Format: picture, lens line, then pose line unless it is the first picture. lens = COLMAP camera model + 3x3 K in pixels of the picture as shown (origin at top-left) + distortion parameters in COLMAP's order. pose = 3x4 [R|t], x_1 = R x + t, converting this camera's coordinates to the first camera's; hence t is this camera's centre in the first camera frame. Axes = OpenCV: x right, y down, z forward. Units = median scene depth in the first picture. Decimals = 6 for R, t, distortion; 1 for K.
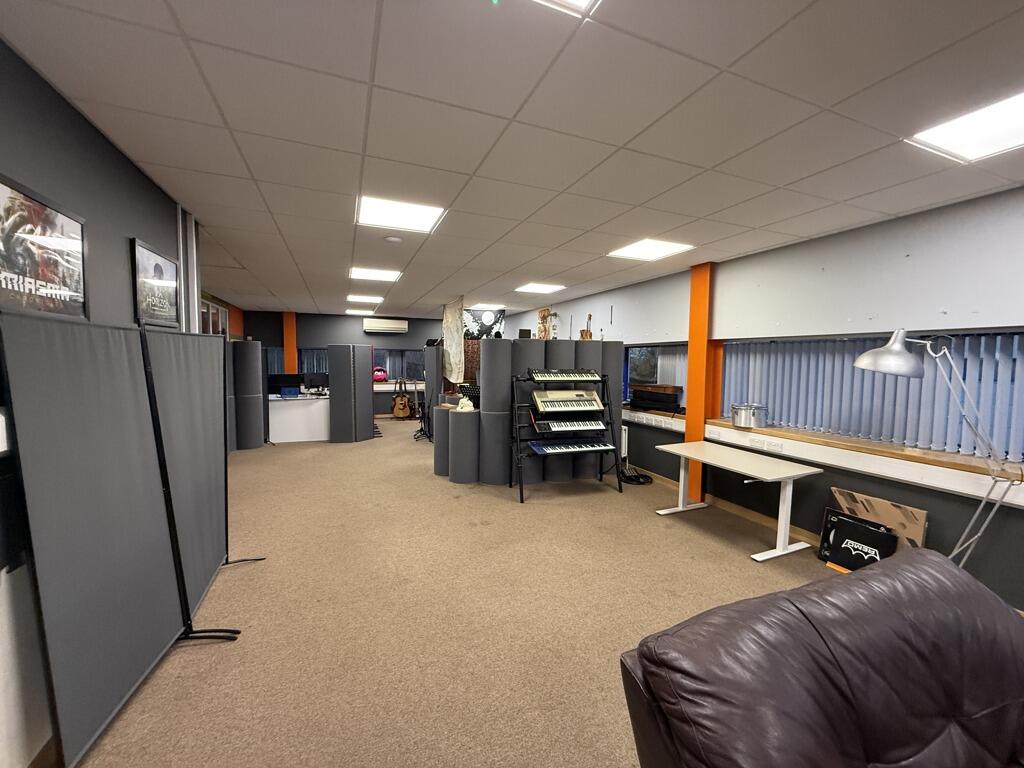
lens RADIAL K [[407.1, 0, 510.1], [0, 407.1, 384.6], [0, 0, 1]] dist [-0.001224, -0.000162]
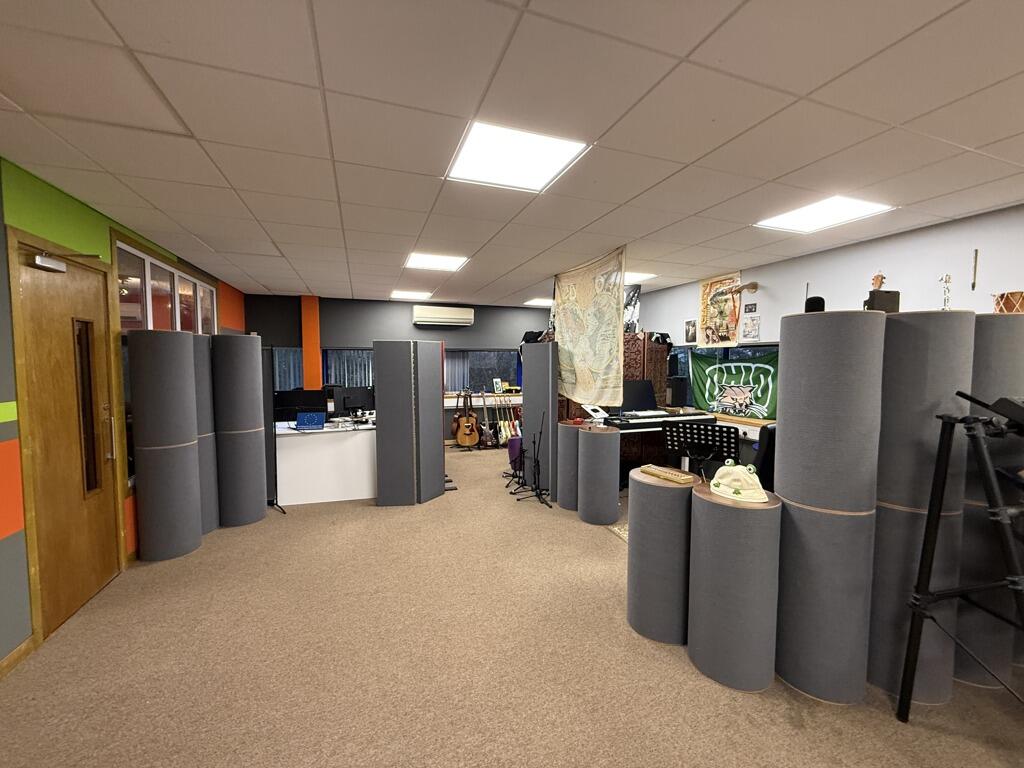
lens RADIAL K [[407.1, 0, 512.9], [0, 407.1, 382.4], [0, 0, 1]] dist [-0.001224, -0.000162]
pose [[0.999223, -0.006288, -0.038908, -0.189052], [0.006049, 0.999962, -0.006271, -0.027914], [0.038946, 0.006031, 0.999223, 0.355380]]
